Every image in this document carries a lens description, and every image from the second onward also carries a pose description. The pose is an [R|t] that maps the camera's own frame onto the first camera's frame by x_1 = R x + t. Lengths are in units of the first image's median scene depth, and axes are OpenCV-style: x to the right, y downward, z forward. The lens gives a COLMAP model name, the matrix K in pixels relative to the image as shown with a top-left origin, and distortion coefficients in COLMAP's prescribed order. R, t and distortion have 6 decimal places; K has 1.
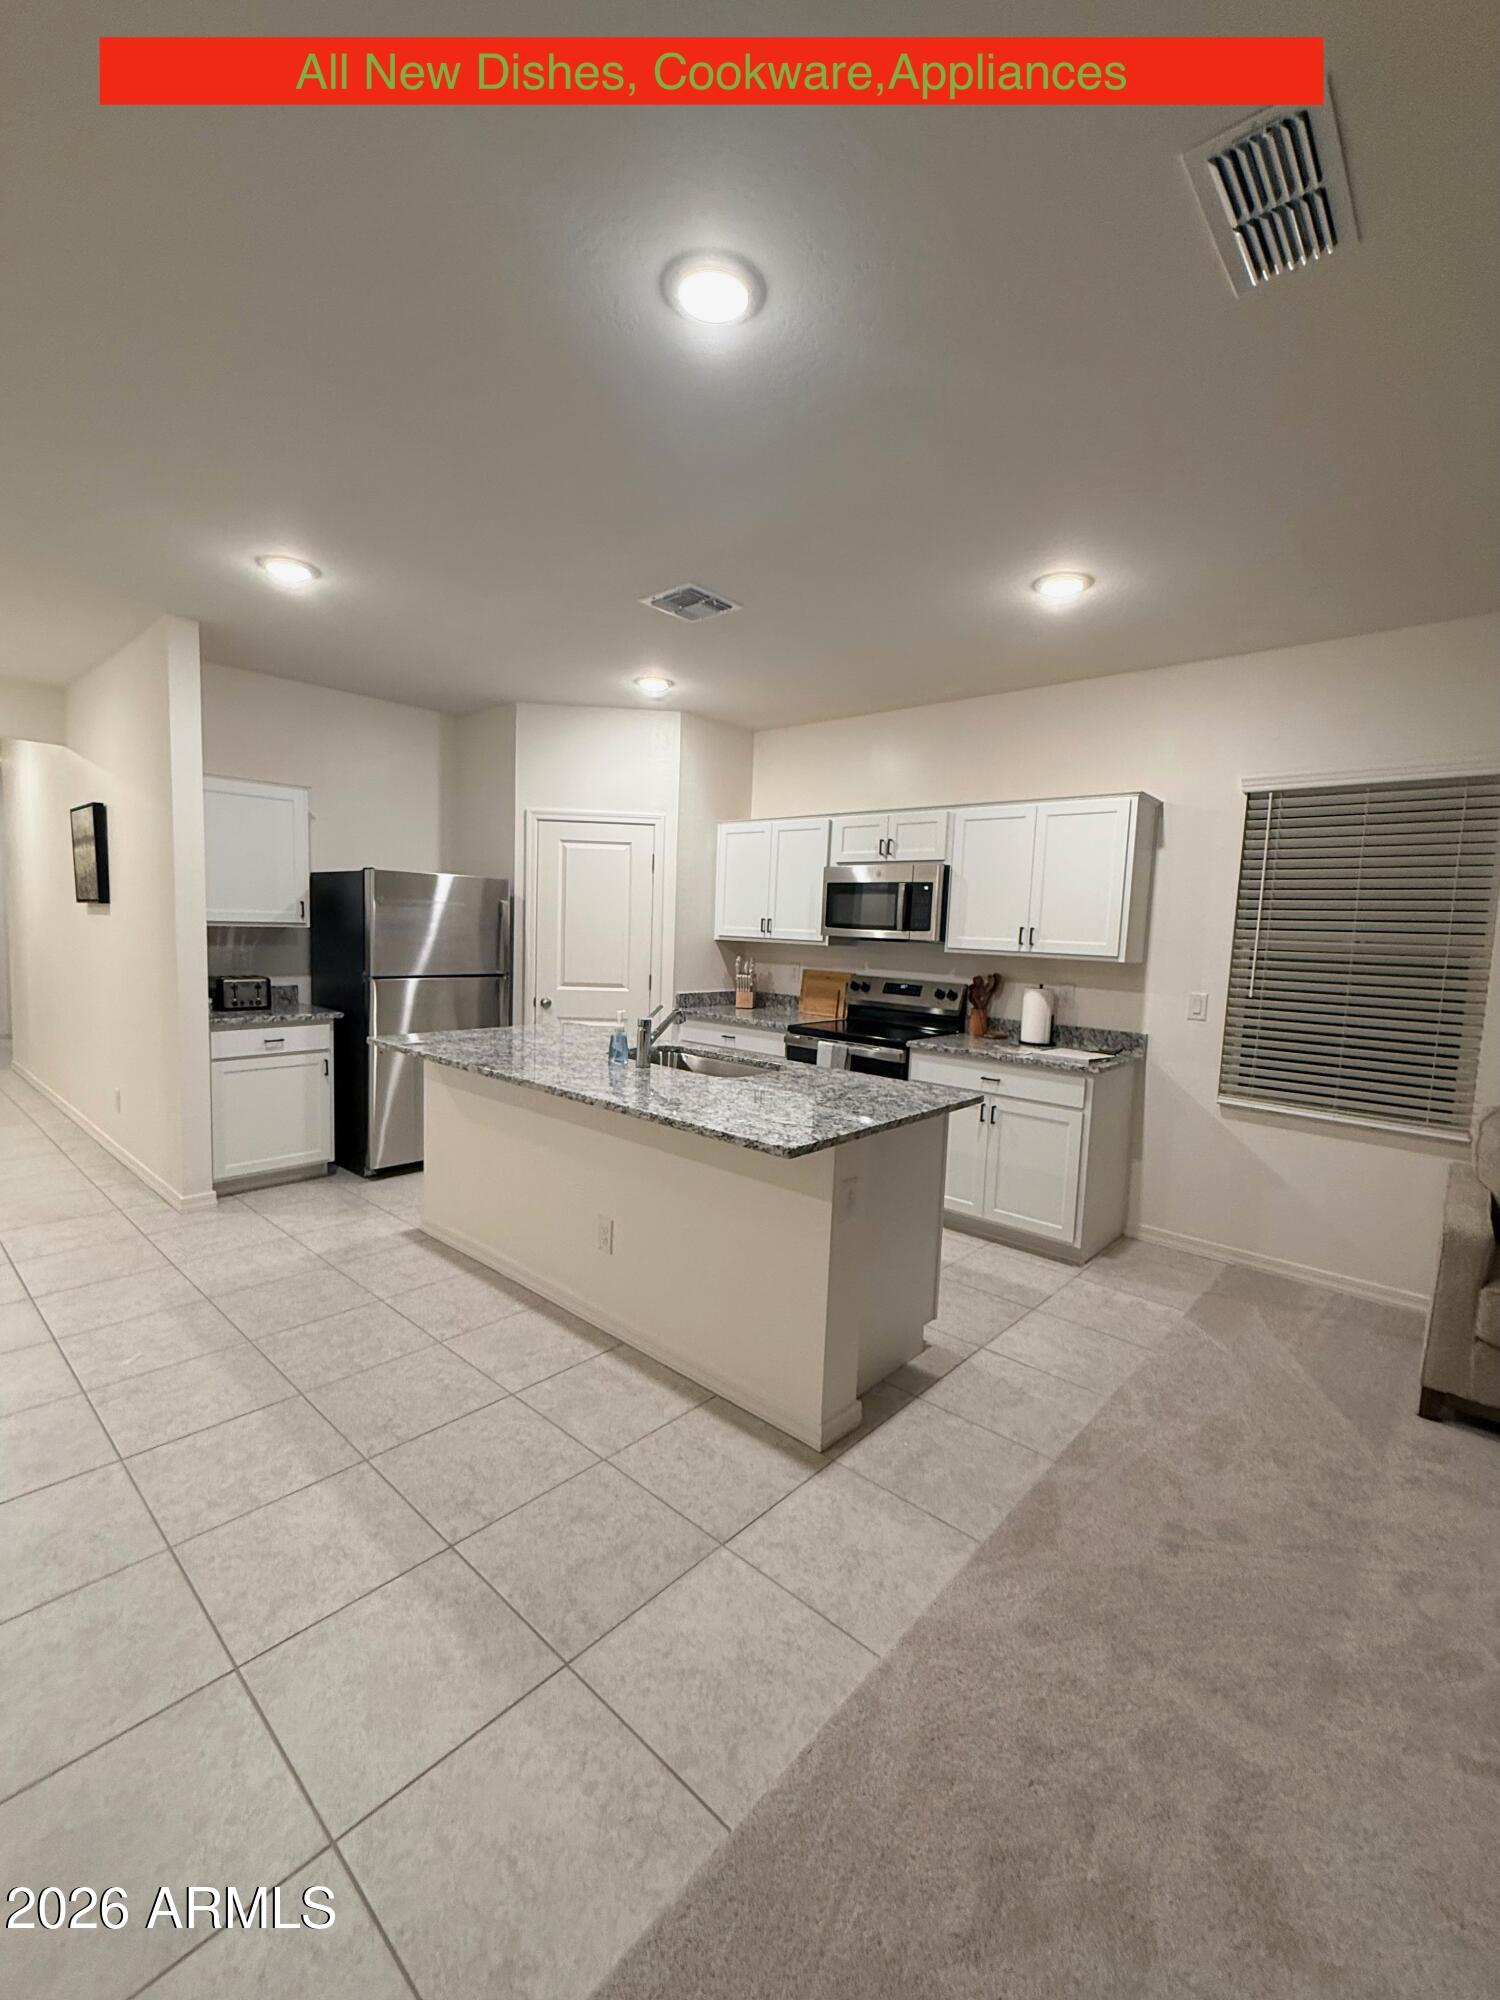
lens RADIAL K [[842.1, 0, 748.0], [0, 842.1, 1002.5], [0, 0, 1]] dist [0.000781, 0.000872]
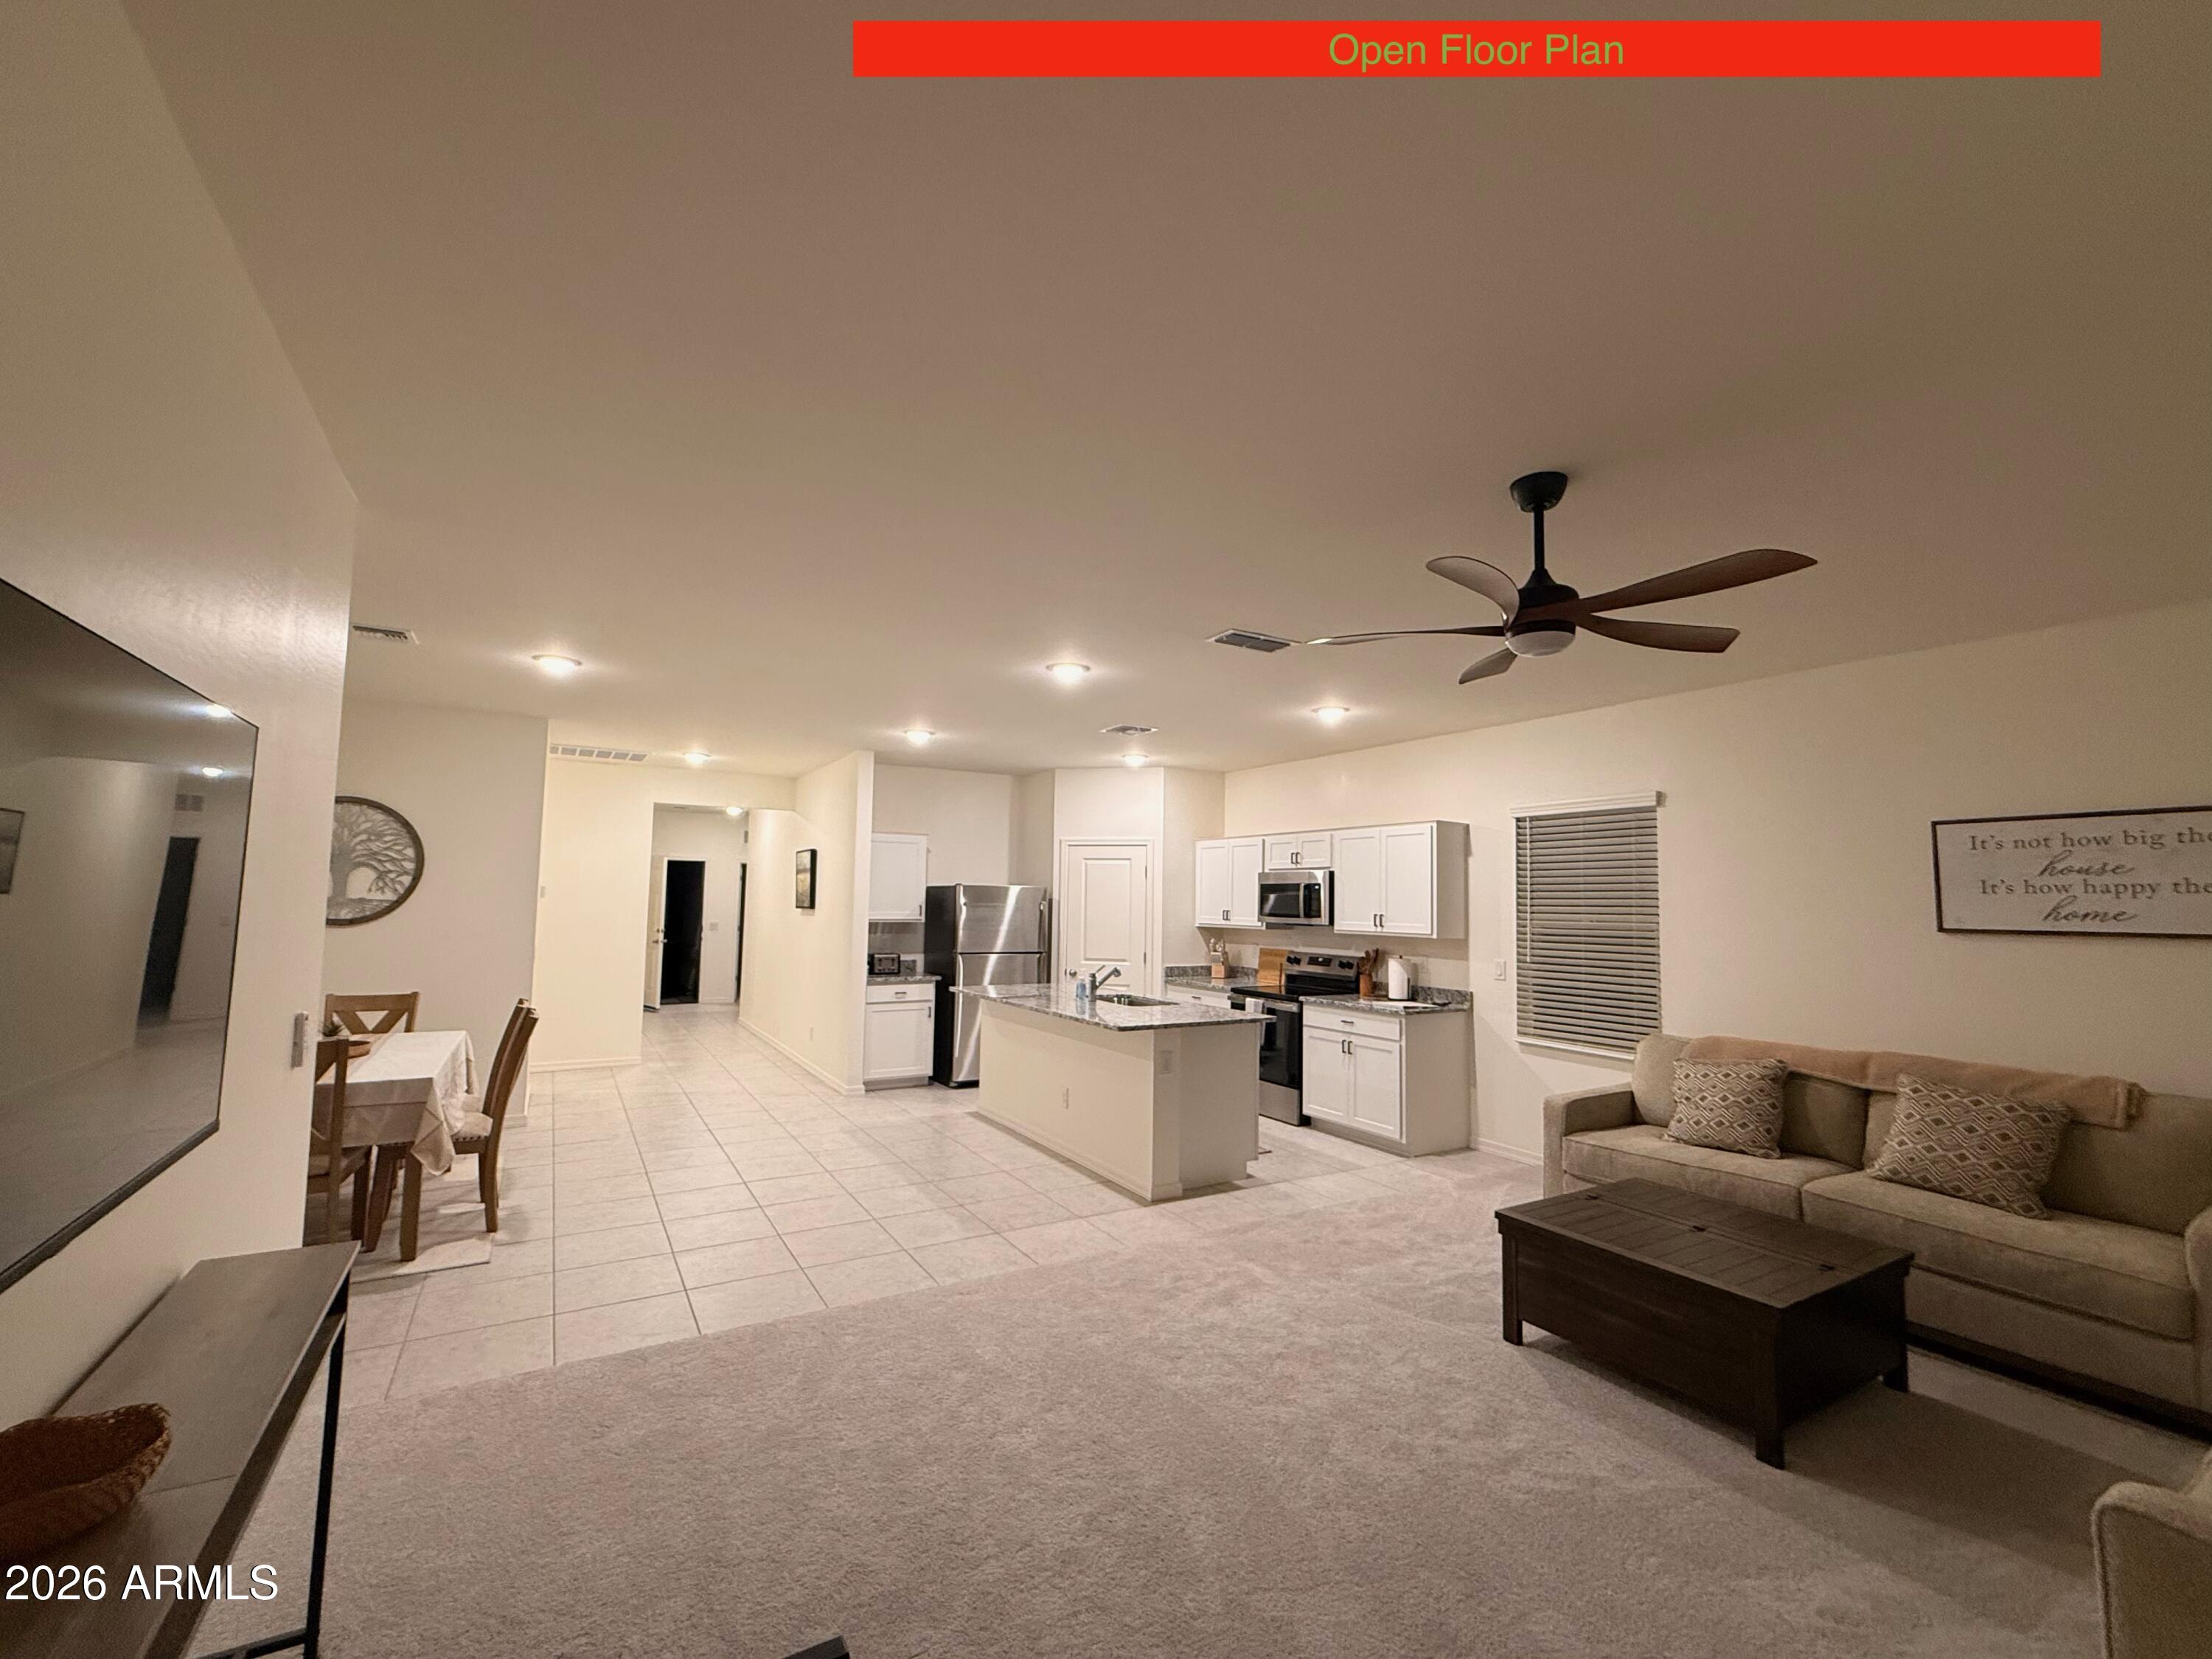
lens RADIAL K [[931.4, 0, 1099.6], [0, 931.4, 830.6], [0, 0, 1]] dist [0.000781, 0.000872]
pose [[0.952403, -0.045178, -0.301474, 0.404563], [-0.009609, 0.984016, -0.177818, 0.060860], [0.304689, 0.172251, 0.936747, -0.701858]]
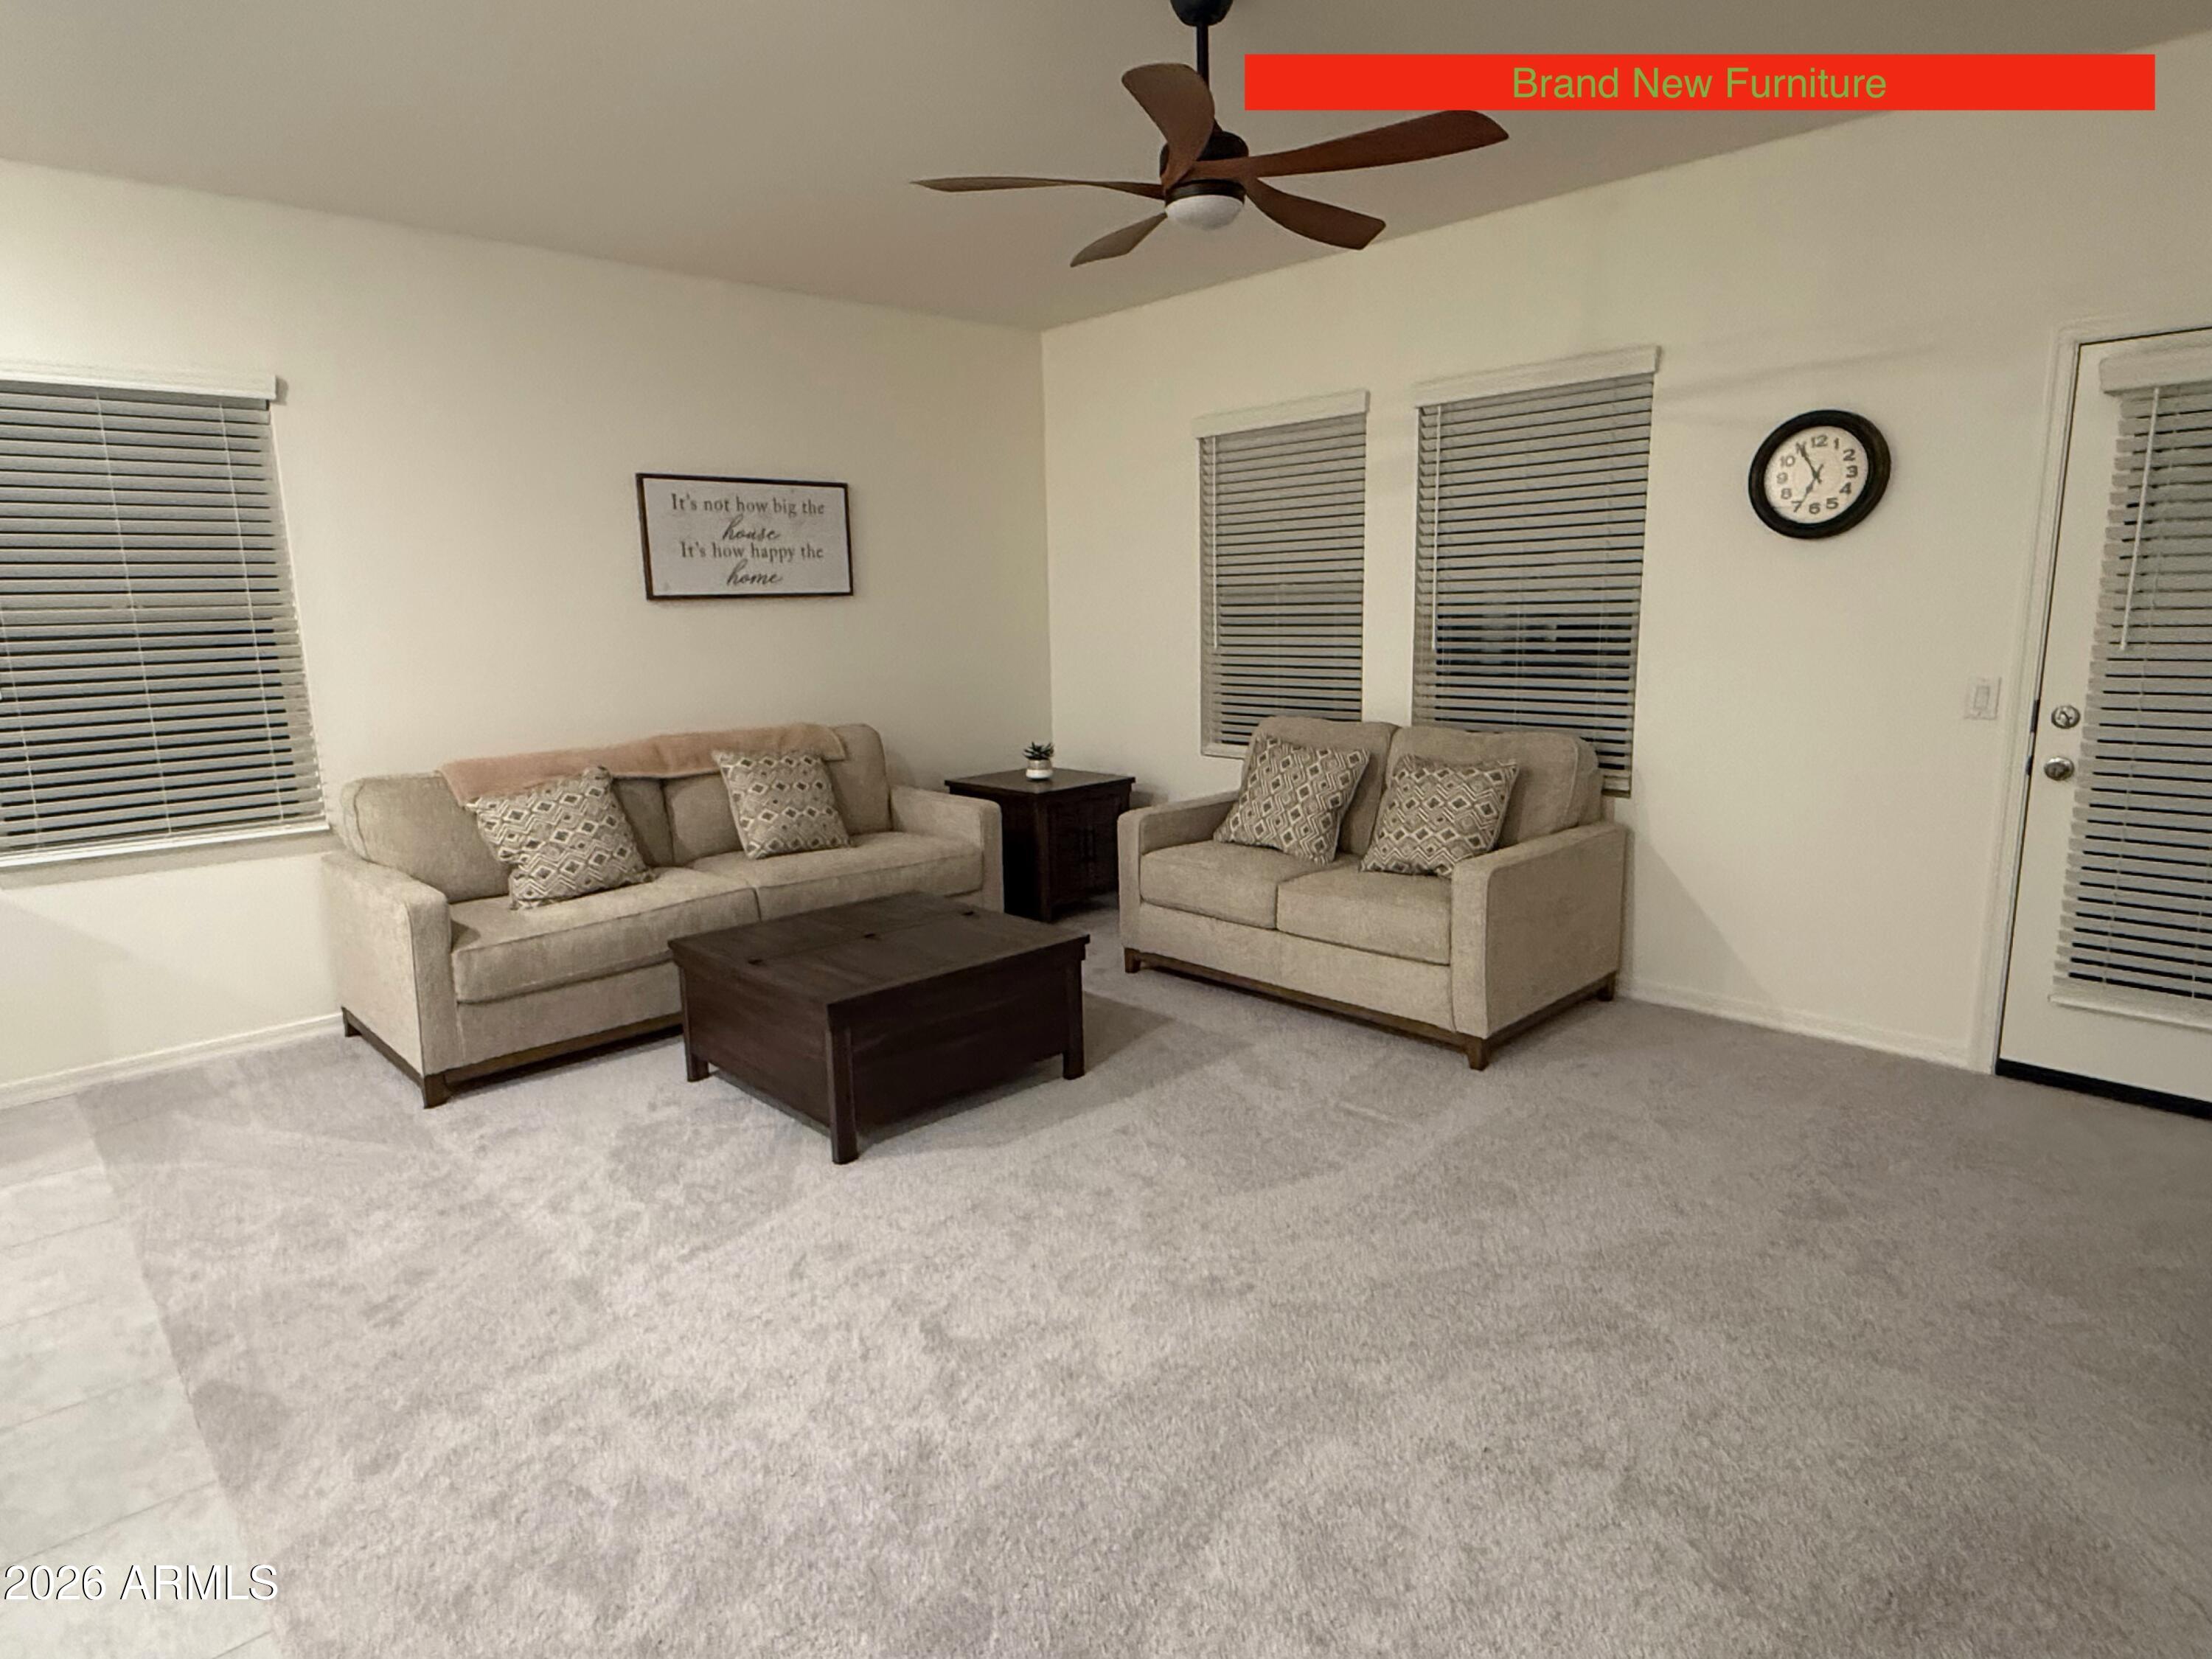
lens RADIAL K [[1241.8, 0, 1104.4], [0, 1241.8, 830.4], [0, 0, 1]] dist [0.002196, 0.000363]
pose [[0.080866, -0.221528, 0.971795, -0.304986], [0.118090, 0.970251, 0.211349, -0.010785], [-0.989705, 0.097668, 0.104621, 0.055722]]
